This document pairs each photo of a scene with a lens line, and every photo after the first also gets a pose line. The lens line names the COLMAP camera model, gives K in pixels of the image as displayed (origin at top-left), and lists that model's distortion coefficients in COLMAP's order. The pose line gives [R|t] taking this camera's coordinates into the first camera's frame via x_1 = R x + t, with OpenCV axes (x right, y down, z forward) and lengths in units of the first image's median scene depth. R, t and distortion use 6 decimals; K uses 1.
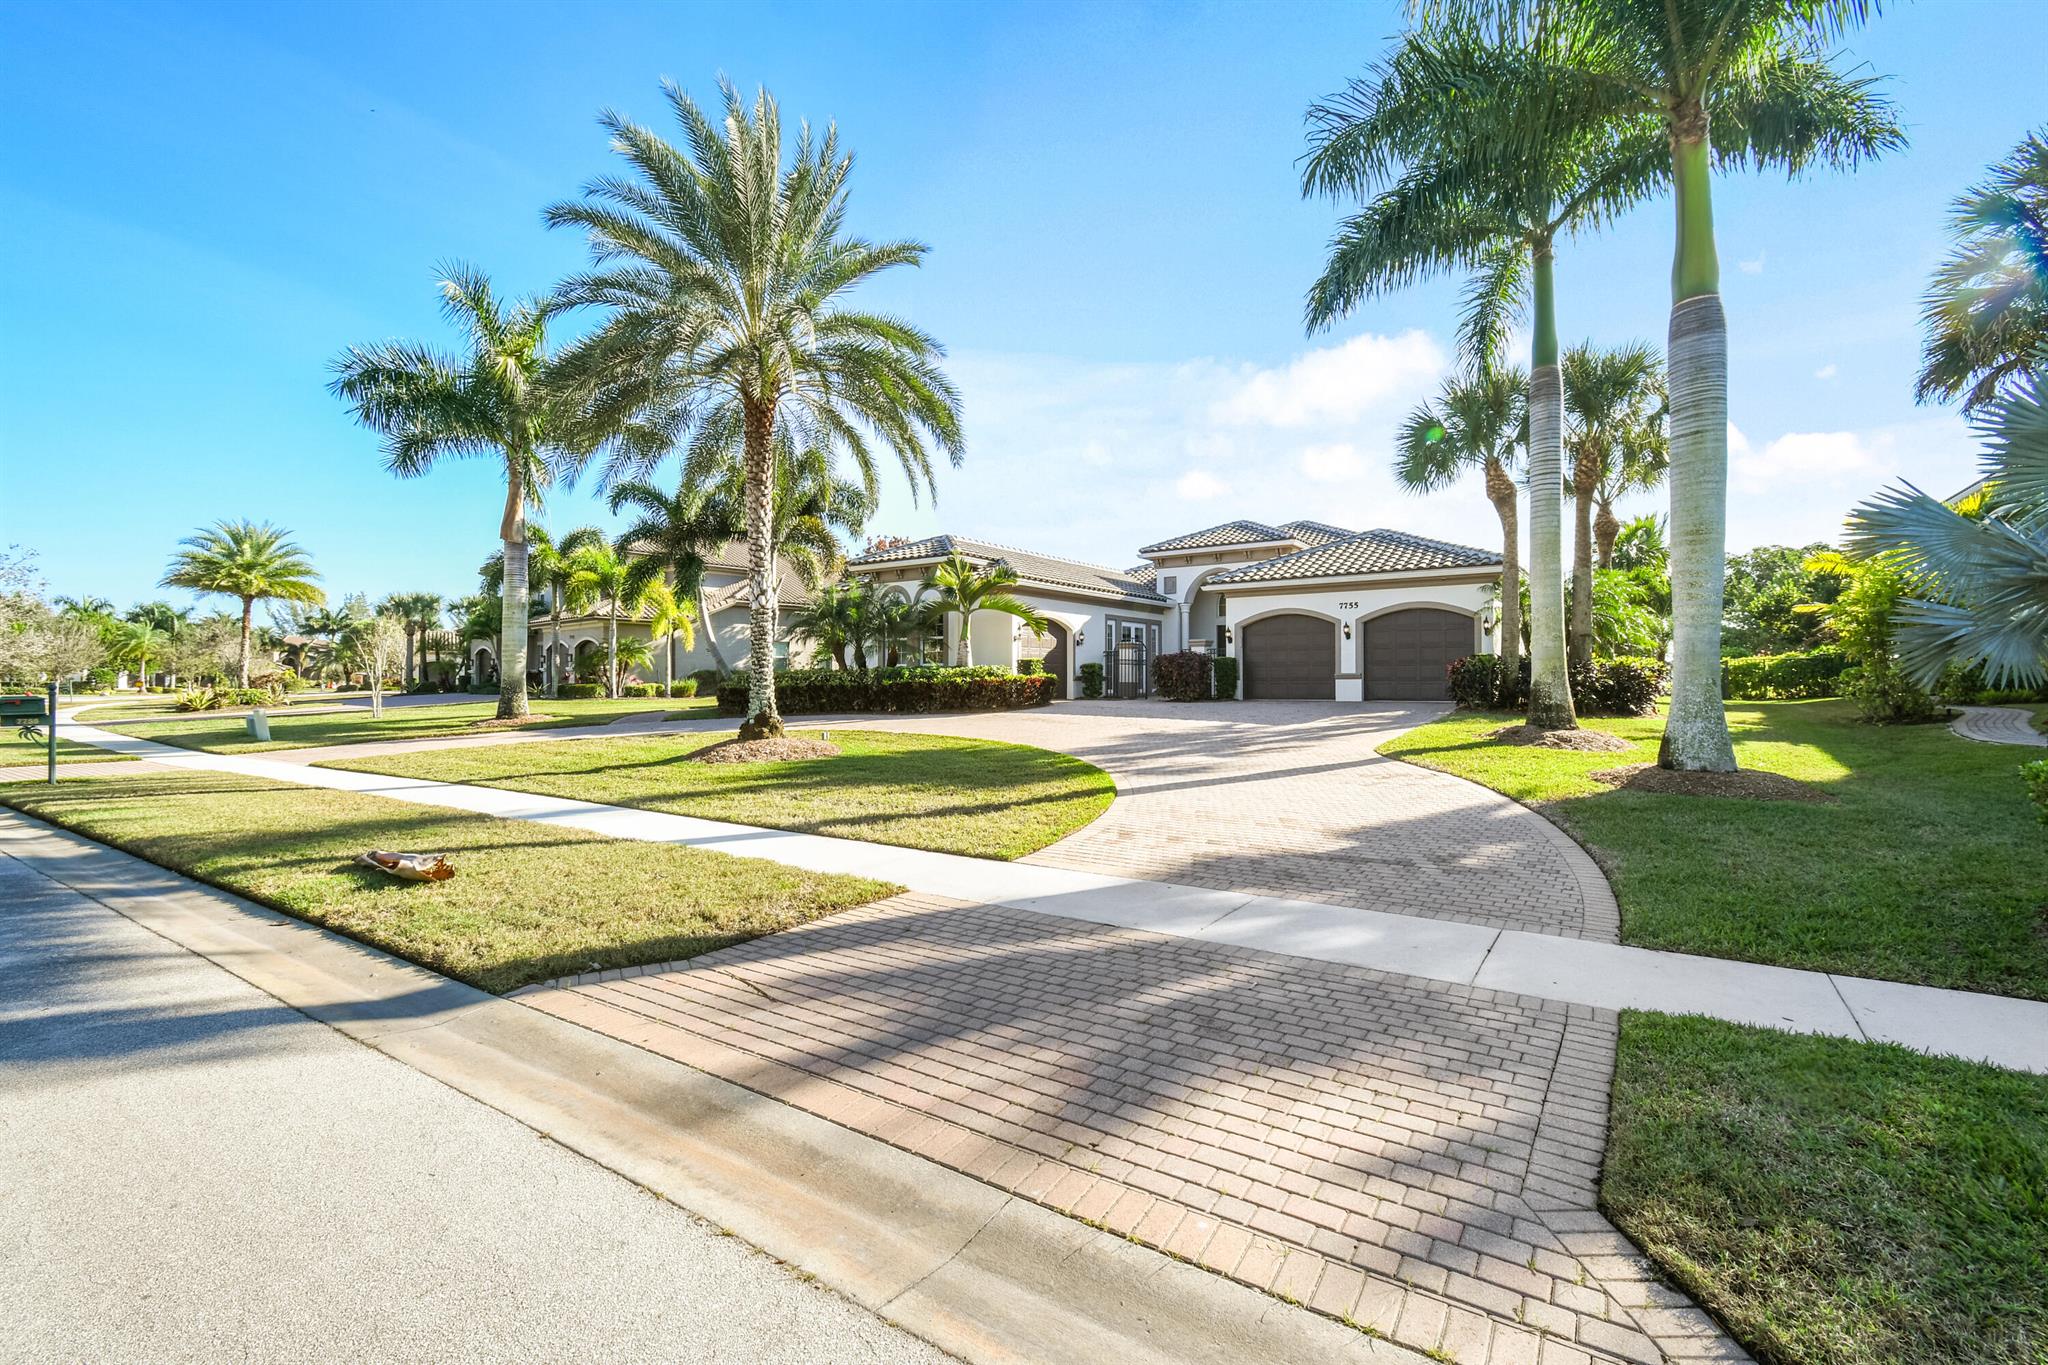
lens RADIAL K [[891.7, 0, 1039.1], [0, 891.7, 703.9], [0, 0, 1]] dist [-0.001370, -0.000127]
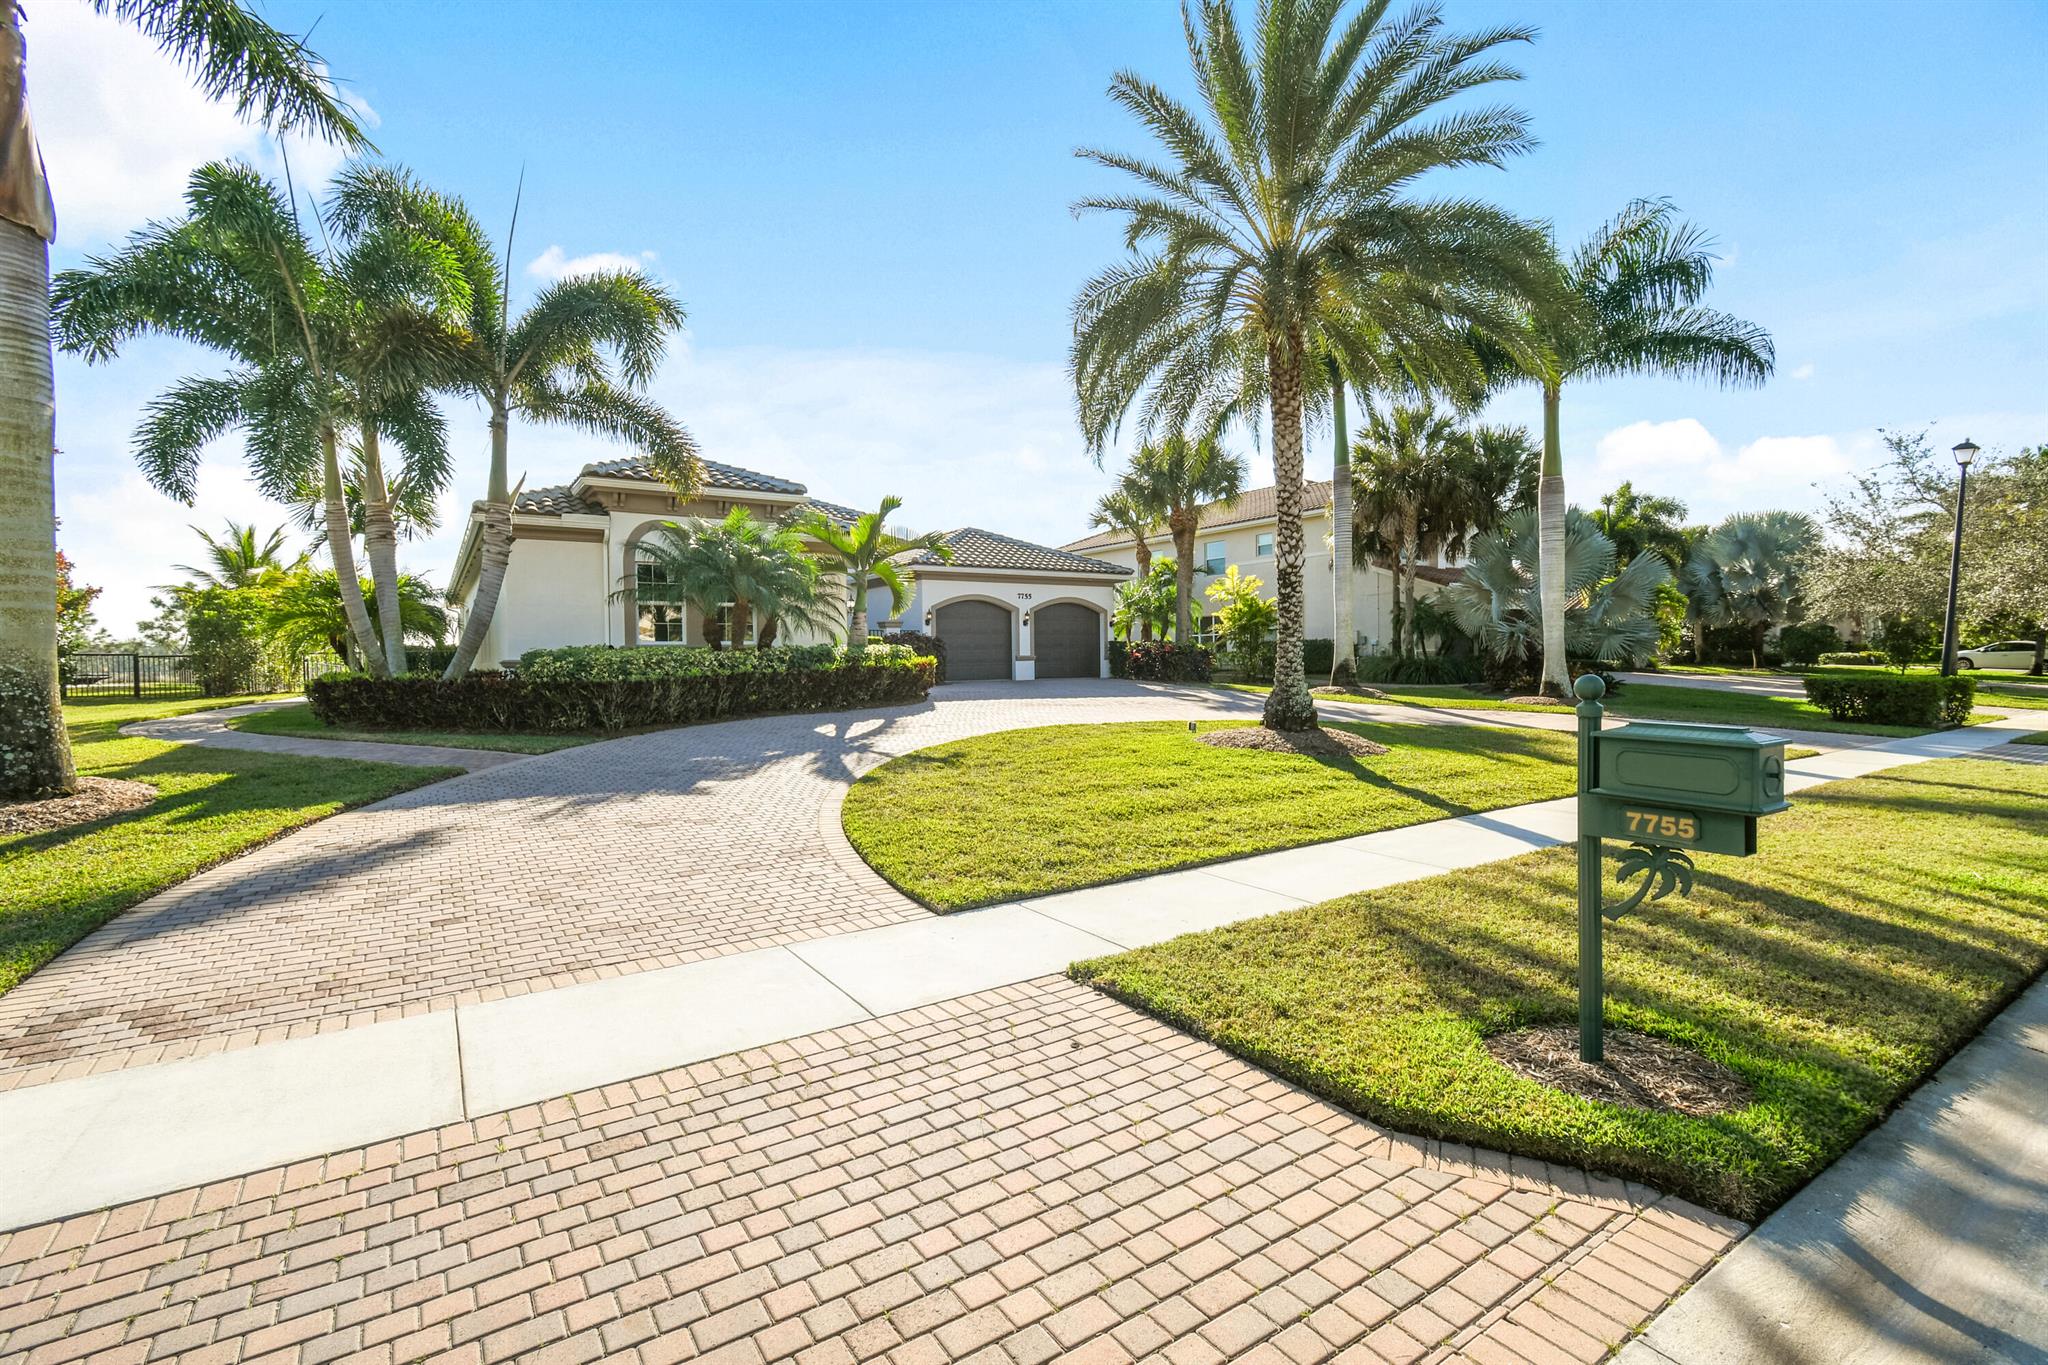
lens RADIAL K [[919.3, 0, 1018.3], [0, 919.3, 670.3], [0, 0, 1]] dist [-0.003293, -0.000543]
pose [[0.385051, -0.014981, 0.922774, -0.698187], [0.031066, 0.999512, 0.003264, -0.018278], [-0.922372, 0.027410, 0.385328, 0.528655]]
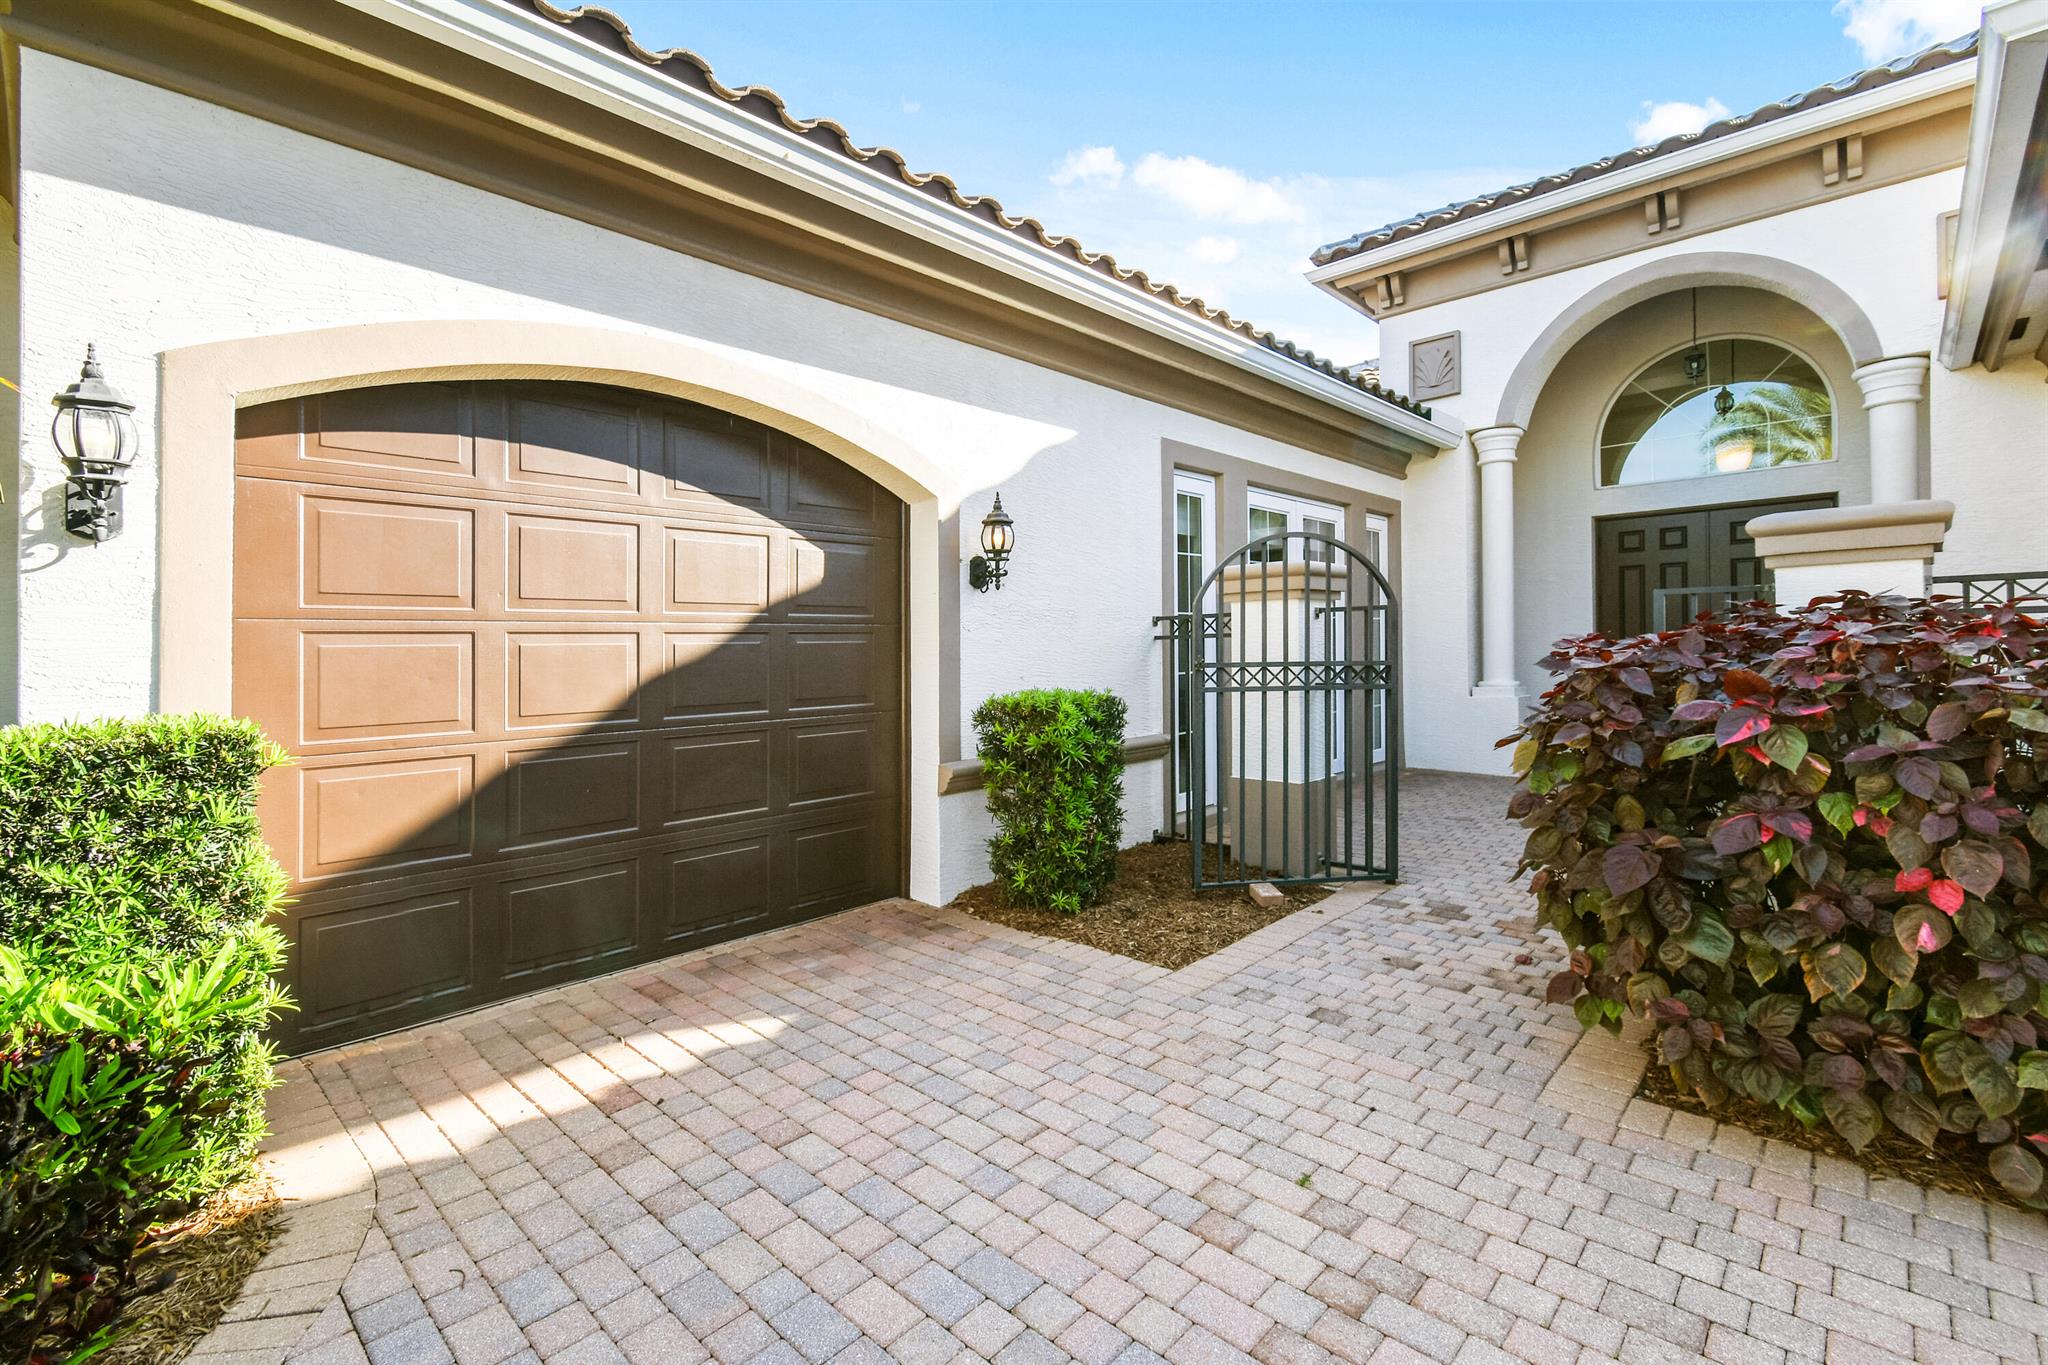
lens RADIAL K [[918.1, 0, 1008.4], [0, 918.1, 649.0], [0, 0, 1]] dist [0.000038, -0.000306]
pose [[0.986688, -0.009088, -0.162371, 0.080941], [0.005862, 0.999776, -0.020336, -0.053830], [0.162520, 0.019113, 0.986520, 0.888771]]
